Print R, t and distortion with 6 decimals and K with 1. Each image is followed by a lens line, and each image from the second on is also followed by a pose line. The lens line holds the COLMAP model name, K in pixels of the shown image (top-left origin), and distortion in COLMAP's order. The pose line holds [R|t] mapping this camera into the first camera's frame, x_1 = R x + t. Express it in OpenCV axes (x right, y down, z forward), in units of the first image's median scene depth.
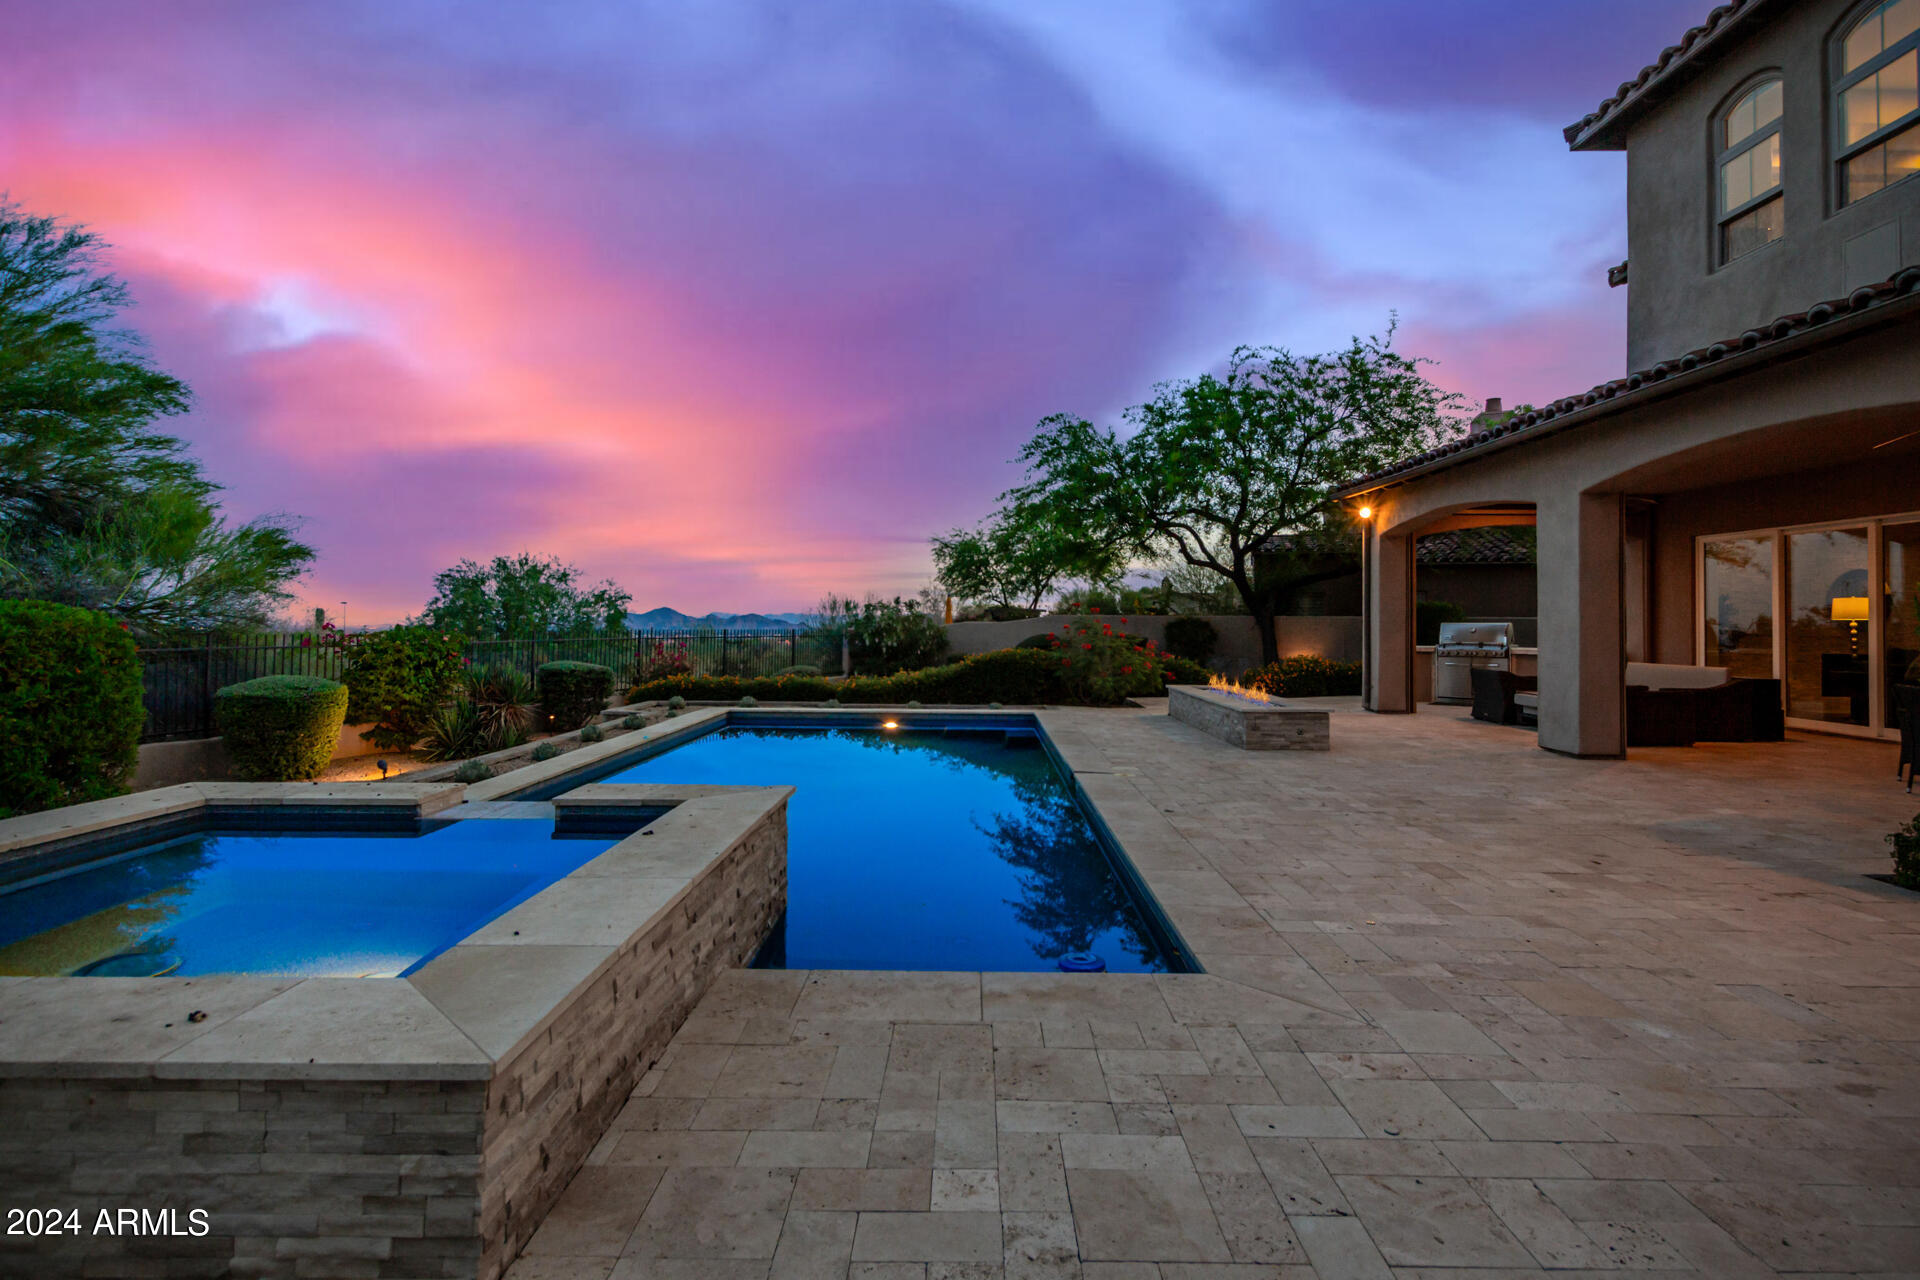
lens RADIAL K [[938.2, 0, 958.3], [0, 938.2, 602.7], [0, 0, 1]] dist [0.005102, 0.000240]
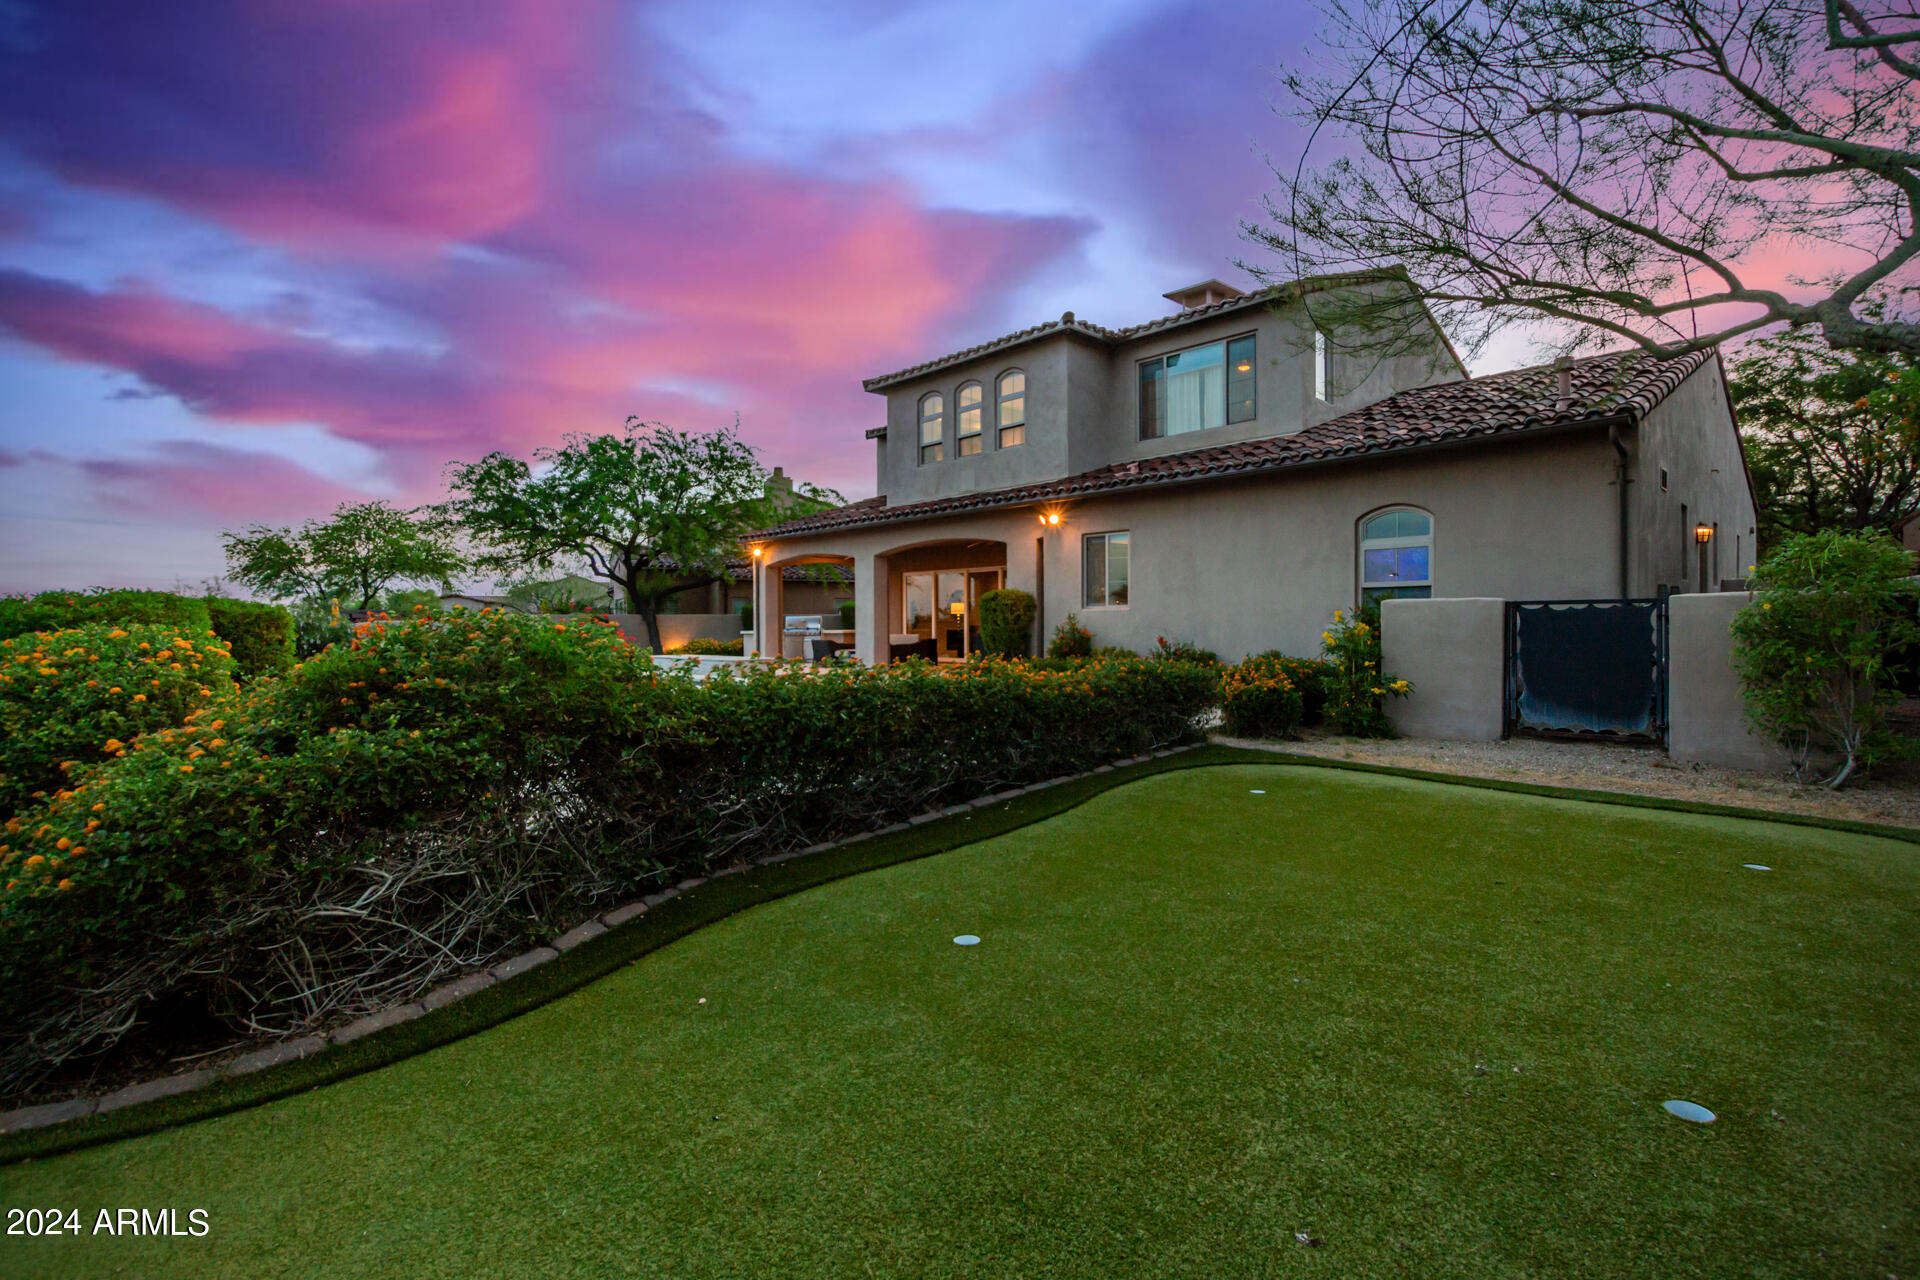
lens RADIAL K [[893.3, 0, 959.6], [0, 893.3, 628.2], [0, 0, 1]] dist [0.000168, -0.000196]
pose [[0.715052, -0.013652, 0.698938, -0.468042], [-0.003188, 0.999735, 0.022789, 0.005047], [-0.699064, -0.018523, 0.714819, -0.455643]]
